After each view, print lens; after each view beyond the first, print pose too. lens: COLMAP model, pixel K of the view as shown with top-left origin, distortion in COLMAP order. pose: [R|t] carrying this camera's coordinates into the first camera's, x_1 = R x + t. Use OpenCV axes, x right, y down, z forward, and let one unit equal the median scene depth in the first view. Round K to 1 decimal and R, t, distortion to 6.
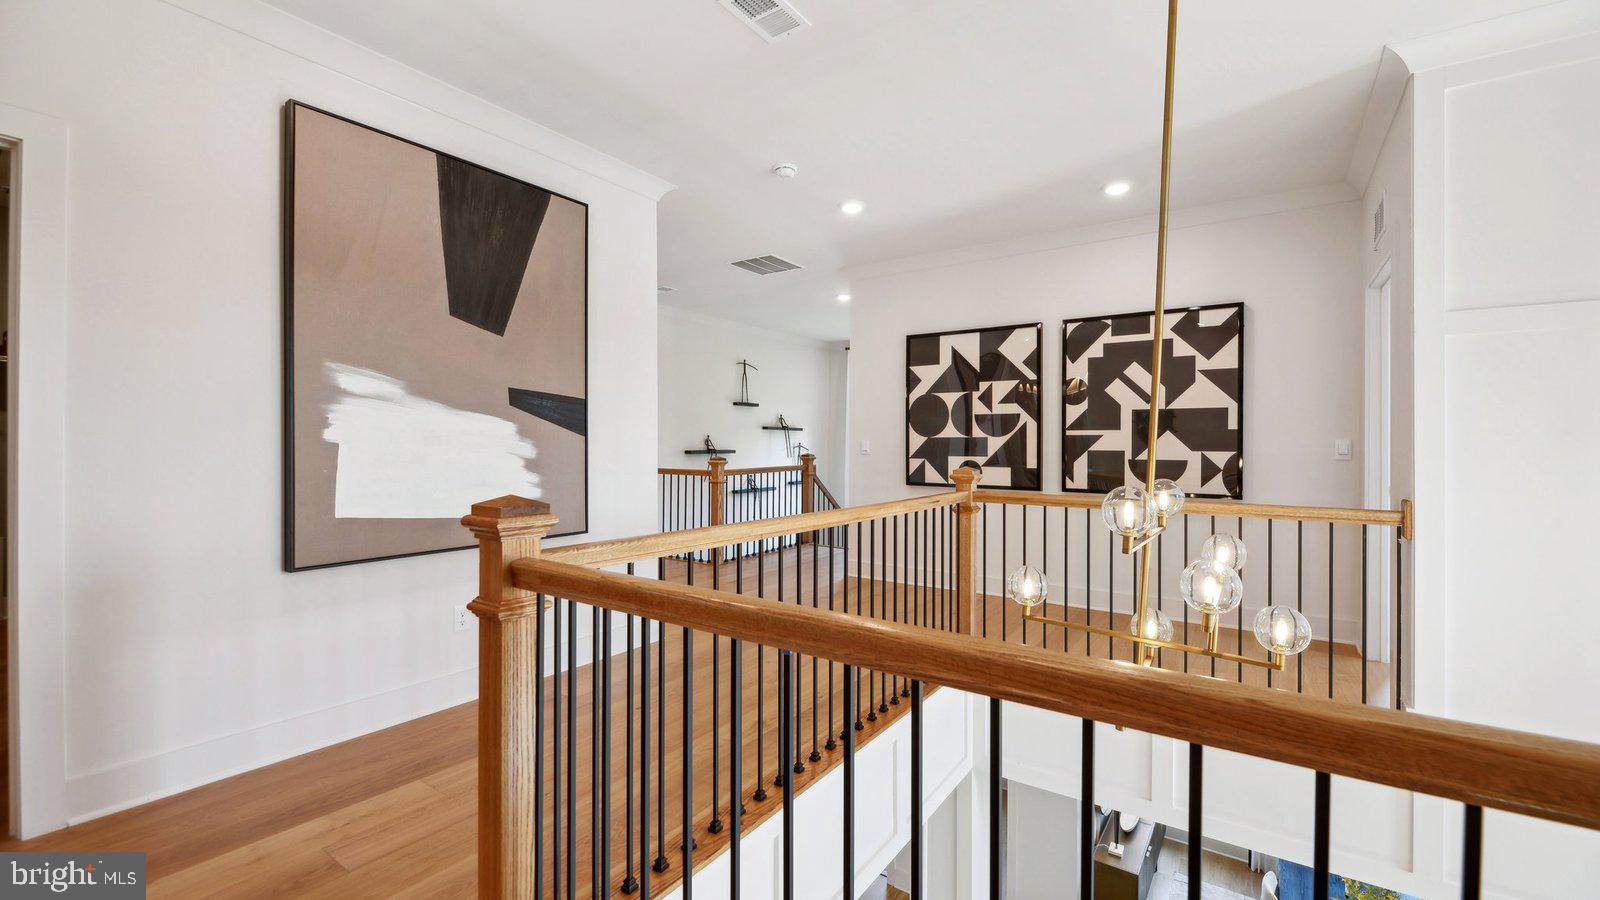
lens RADIAL K [[656.8, 0, 801.4], [0, 656.8, 447.5], [0, 0, 1]] dist [0.002919, -0.002071]
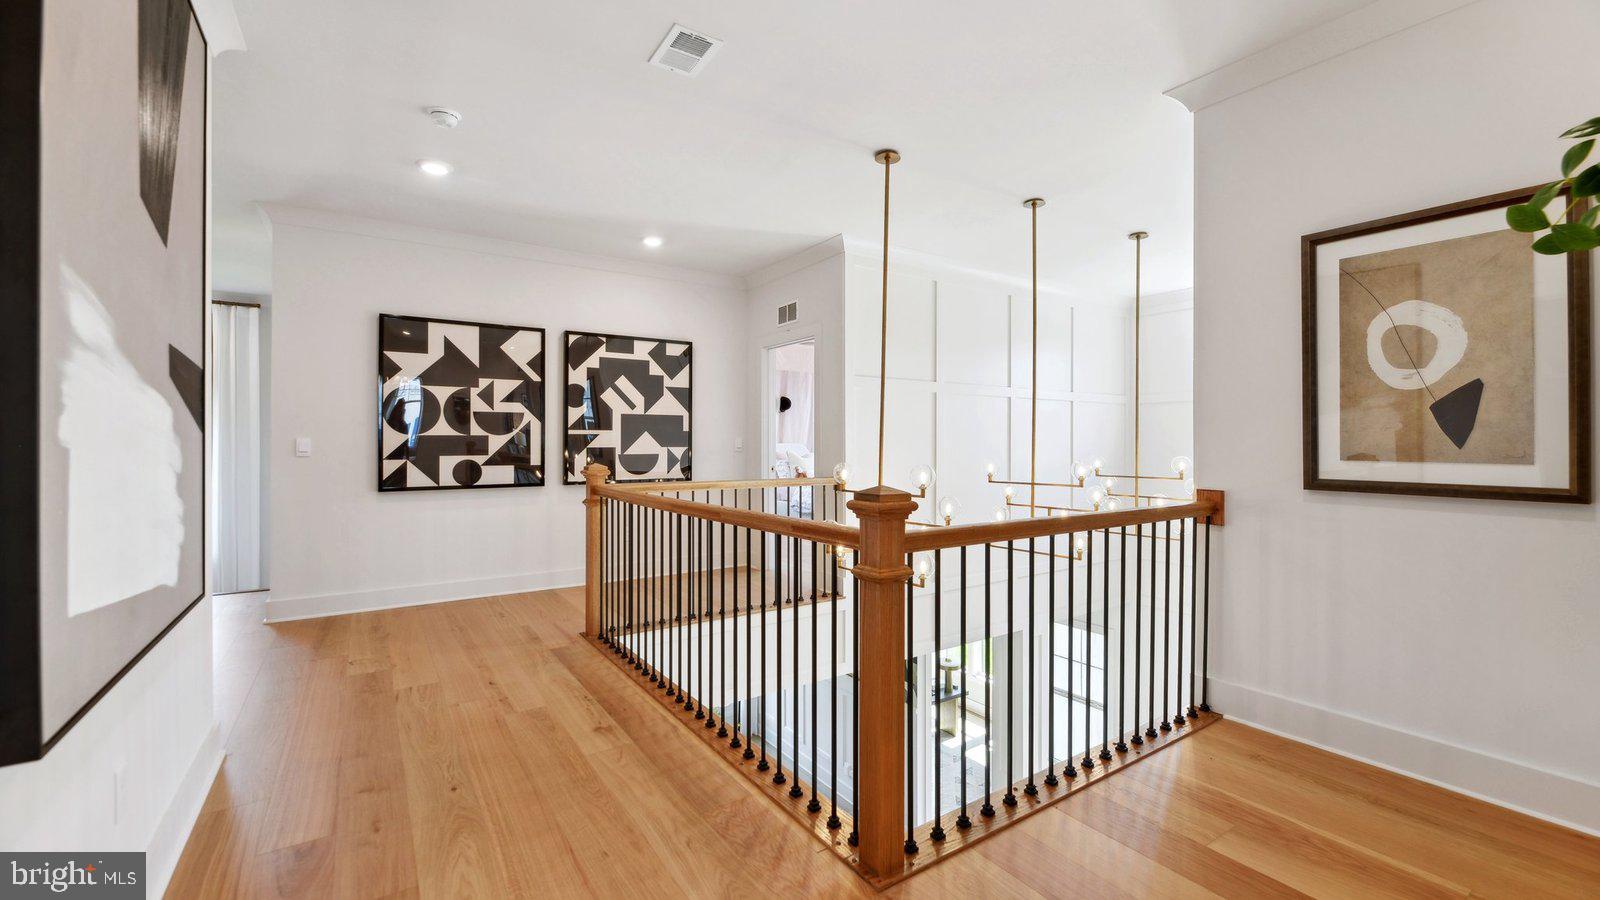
lens RADIAL K [[656.8, 0, 838.4], [0, 656.8, 444.1], [0, 0, 1]] dist [0.002919, -0.002071]
pose [[0.343744, -0.007746, 0.939032, -0.489374], [0.007909, 0.999954, 0.005354, -0.004267], [-0.939030, 0.005587, 0.343789, 0.186893]]
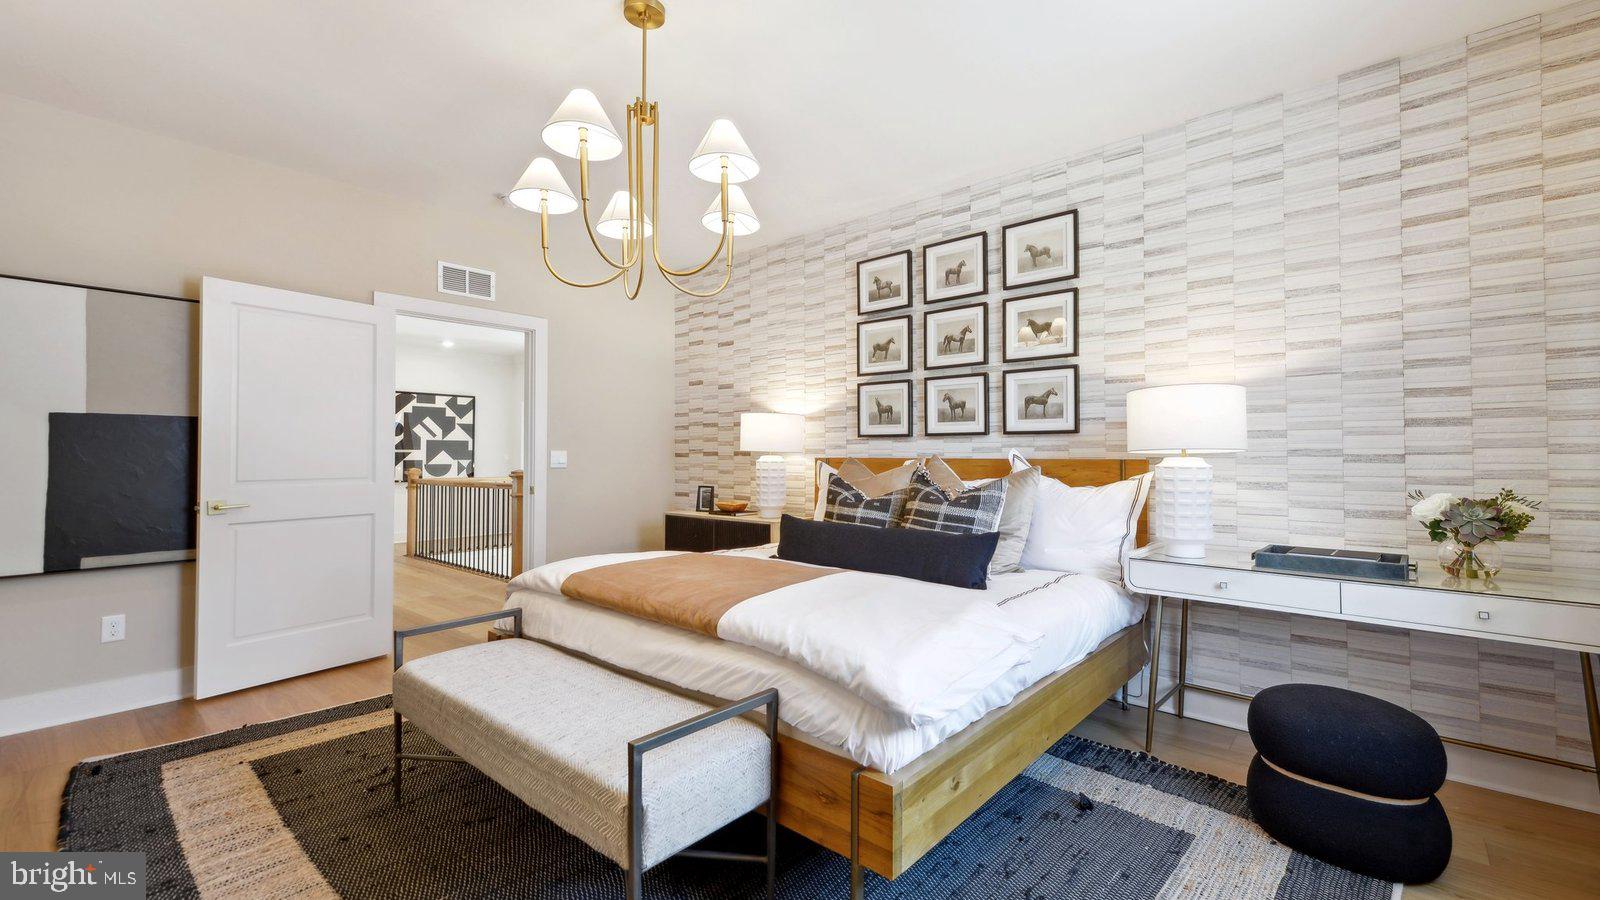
lens RADIAL K [[656.8, 0, 829.7], [0, 656.8, 452.0], [0, 0, 1]] dist [0.002919, -0.002071]
pose [[0.108491, 0.006190, 0.994078, -1.330599], [0.004095, 0.999969, -0.006674, -0.001268], [-0.994089, 0.004795, 0.108462, -0.447194]]
